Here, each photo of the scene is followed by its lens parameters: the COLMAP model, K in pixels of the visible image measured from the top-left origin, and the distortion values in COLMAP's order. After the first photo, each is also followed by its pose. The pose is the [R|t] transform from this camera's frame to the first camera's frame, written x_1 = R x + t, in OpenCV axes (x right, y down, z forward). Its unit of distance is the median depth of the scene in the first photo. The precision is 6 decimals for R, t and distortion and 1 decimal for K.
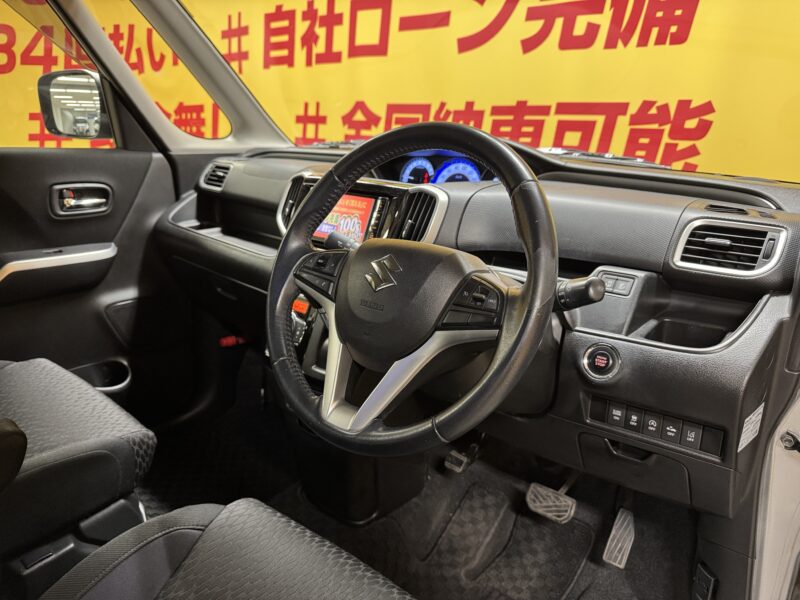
lens RADIAL K [[573.4, 0, 412.1], [0, 573.4, 303.4], [0, 0, 1]] dist [-0.000323, -0.024999]
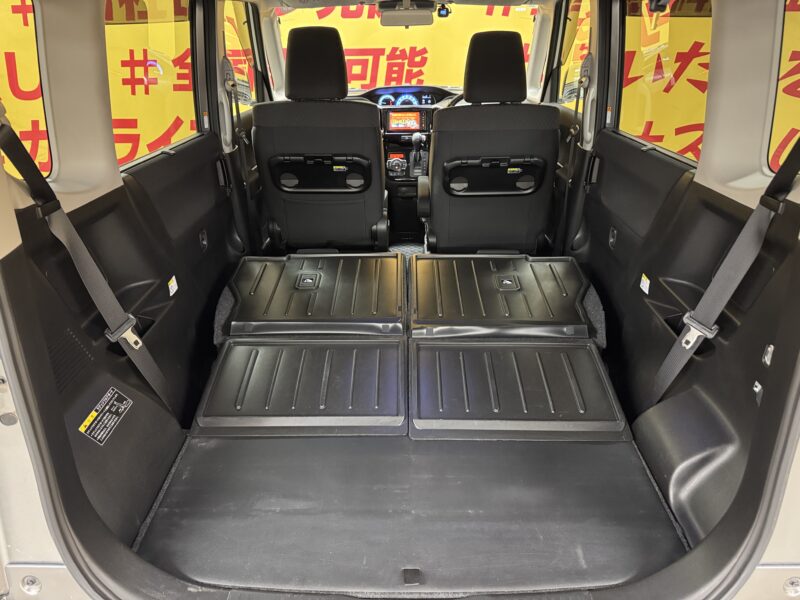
lens RADIAL K [[575.2, 0, 400.0], [0, 575.2, 300.0], [0, 0, 1]] dist [0.008182, 0.001505]
pose [[0.770513, -0.306536, 0.558879, -0.950149], [0.215307, 0.950404, 0.224443, 0.026002], [-0.599961, -0.052606, 0.798298, -0.629587]]
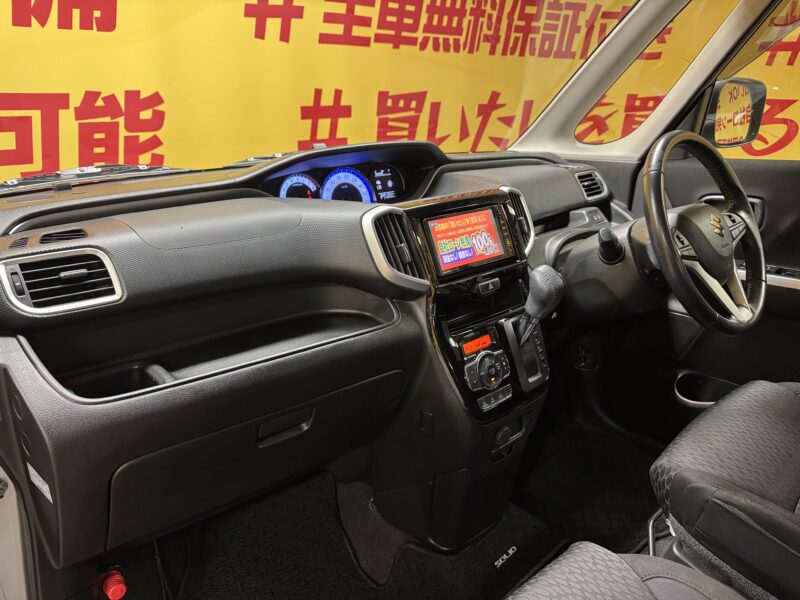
lens RADIAL K [[573.4, 0, 412.1], [0, 573.4, 303.4], [0, 0, 1]] dist [-0.000323, -0.024999]
pose [[0.107025, -0.348433, 0.931203, -0.495069], [0.308292, 0.902051, 0.302093, -0.173062], [-0.945252, 0.254751, 0.203961, 0.435481]]
